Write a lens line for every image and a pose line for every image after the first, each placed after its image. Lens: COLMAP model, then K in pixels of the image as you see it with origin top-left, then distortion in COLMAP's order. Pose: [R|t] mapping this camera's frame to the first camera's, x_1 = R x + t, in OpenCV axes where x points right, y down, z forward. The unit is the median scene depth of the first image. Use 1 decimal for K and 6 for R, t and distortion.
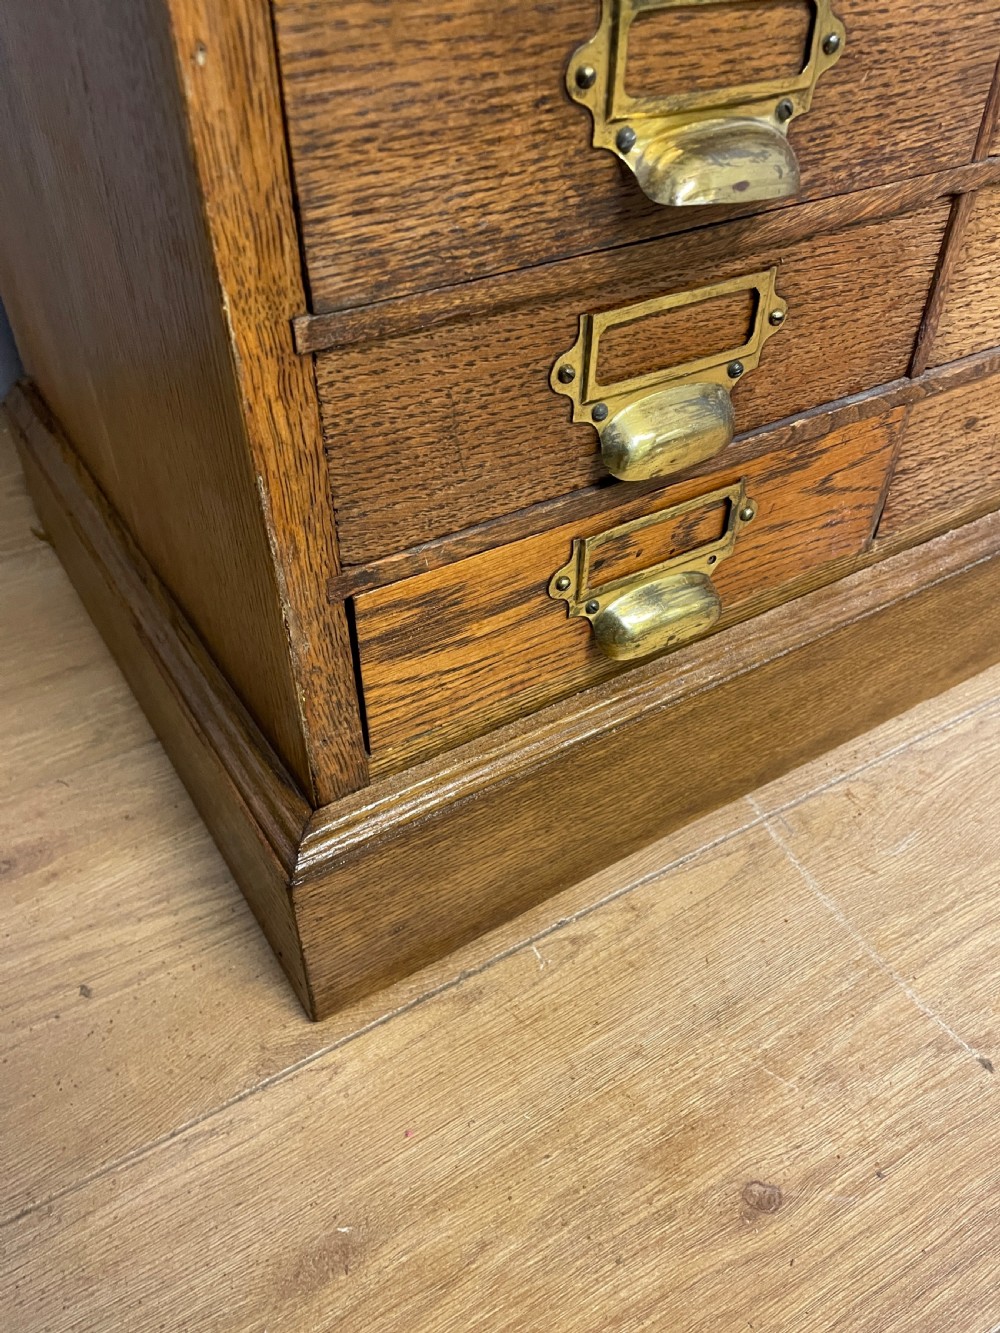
lens RADIAL K [[1010.3, 0, 498.9], [0, 1010.3, 669.2], [0, 0, 1]] dist [0.091265, -0.110715]
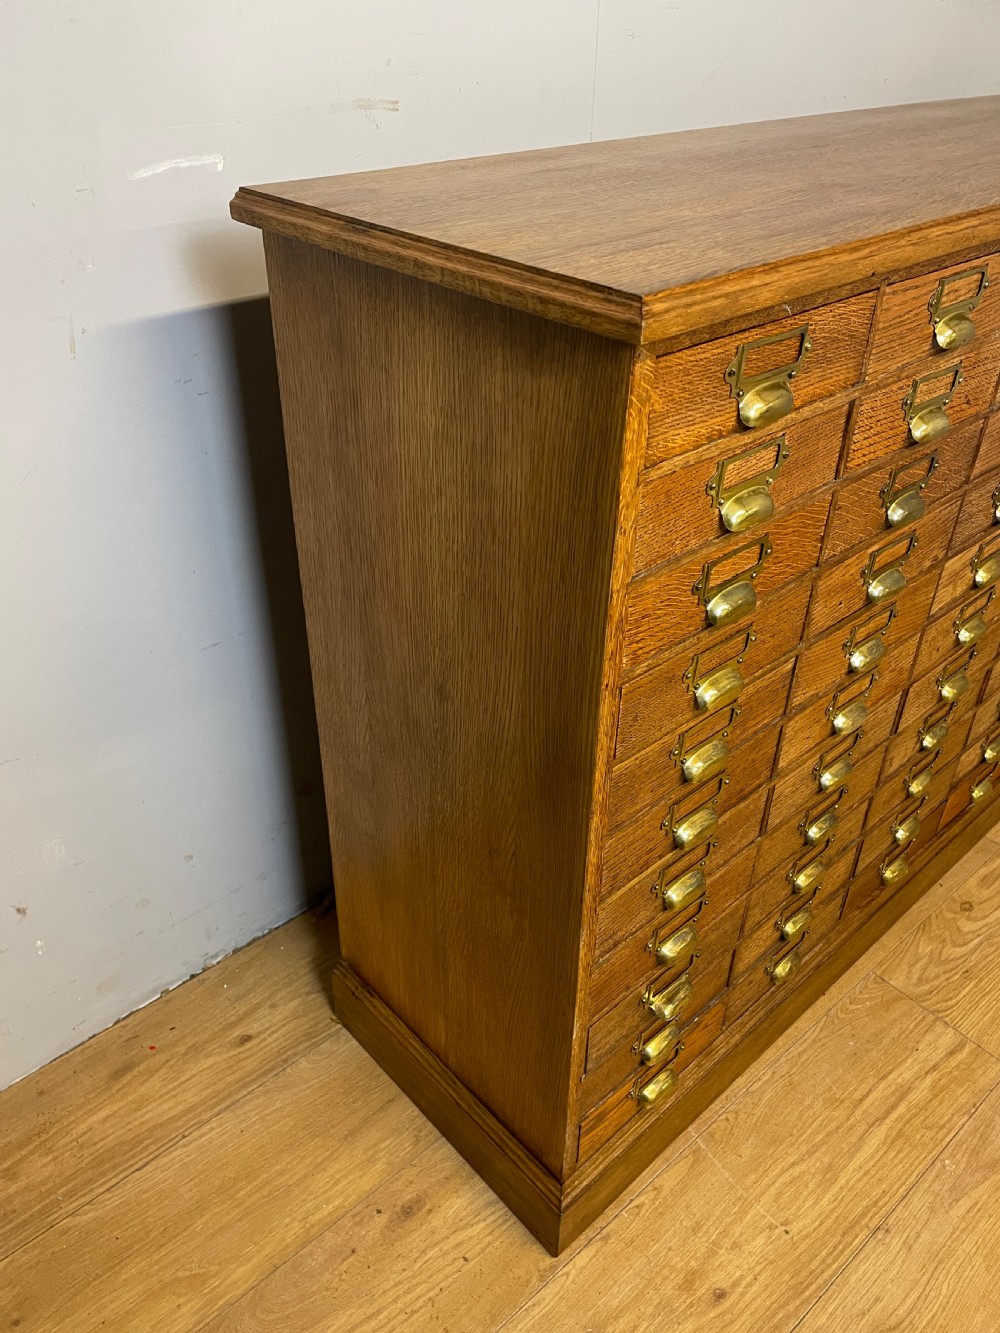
lens RADIAL K [[1010.3, 0, 489.4], [0, 1010.3, 672.3], [0, 0, 1]] dist [0.091265, -0.110715]
pose [[0.984993, -0.092651, 0.145617, -0.620230], [0.108194, 0.988809, -0.102713, -0.959460], [-0.134471, 0.116926, 0.983995, -1.908491]]
